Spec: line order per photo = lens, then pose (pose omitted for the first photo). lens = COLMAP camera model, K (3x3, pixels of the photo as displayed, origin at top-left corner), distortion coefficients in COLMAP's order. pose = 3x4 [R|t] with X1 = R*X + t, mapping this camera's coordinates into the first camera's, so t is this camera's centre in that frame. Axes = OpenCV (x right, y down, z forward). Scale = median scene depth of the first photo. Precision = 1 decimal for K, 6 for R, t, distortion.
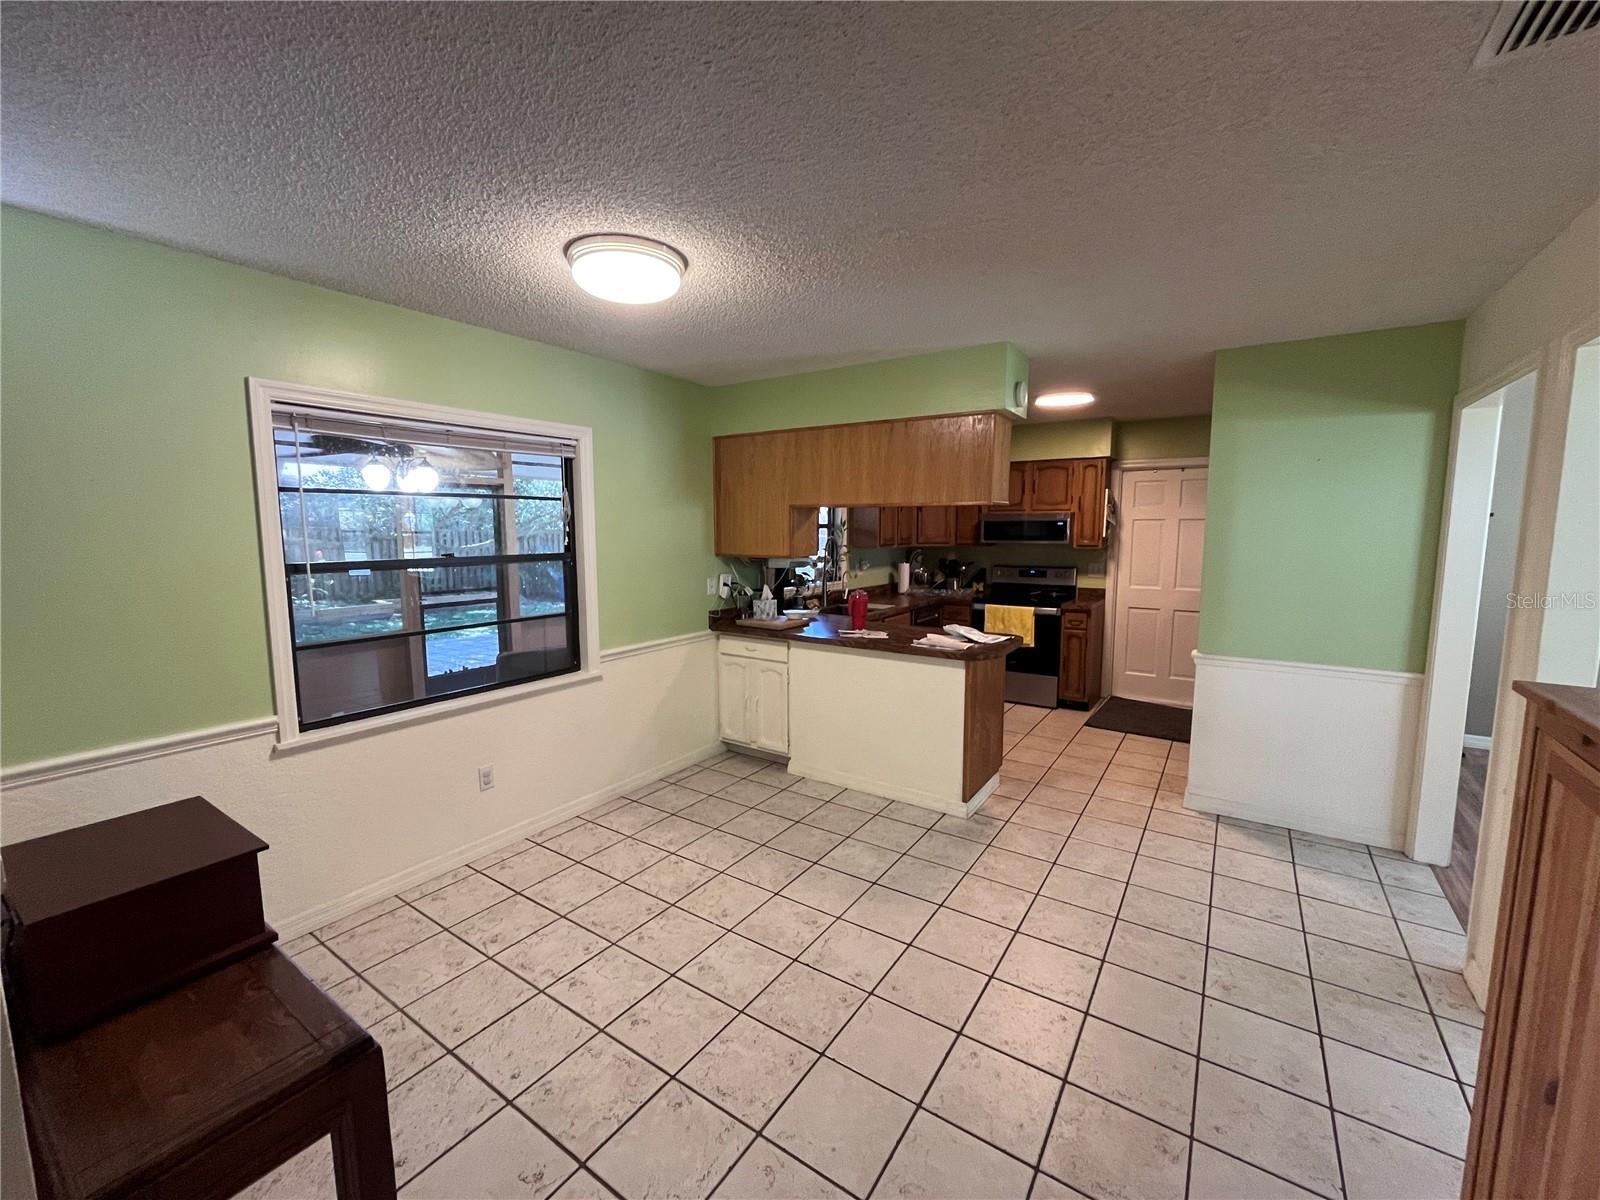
lens RADIAL K [[649.9, 0, 799.8], [0, 649.9, 597.8], [0, 0, 1]] dist [-0.002123, -0.000444]
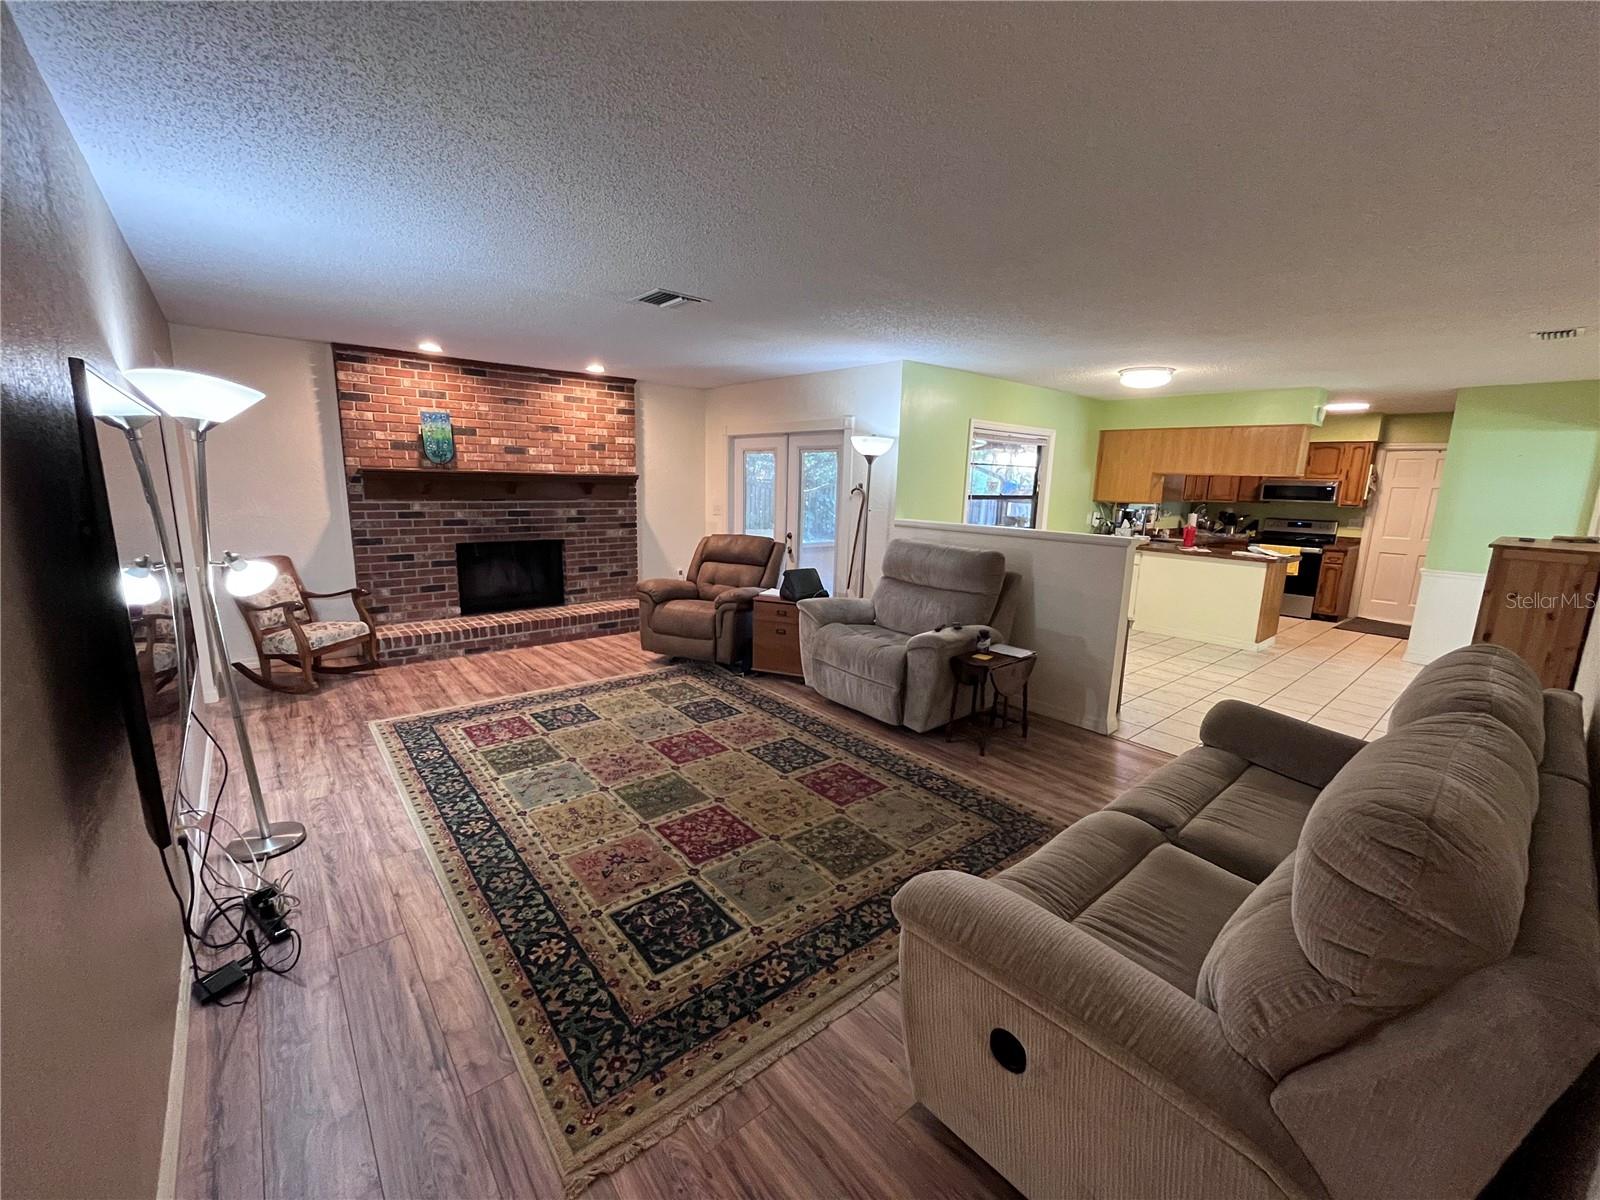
lens RADIAL K [[649.9, 0, 799.8], [0, 649.9, 597.8], [0, 0, 1]] dist [-0.002123, -0.000444]
pose [[0.963227, 0.076542, -0.257555, -0.504891], [-0.058373, 0.995284, 0.077478, 0.123369], [0.262271, -0.059594, 0.963152, -1.042537]]
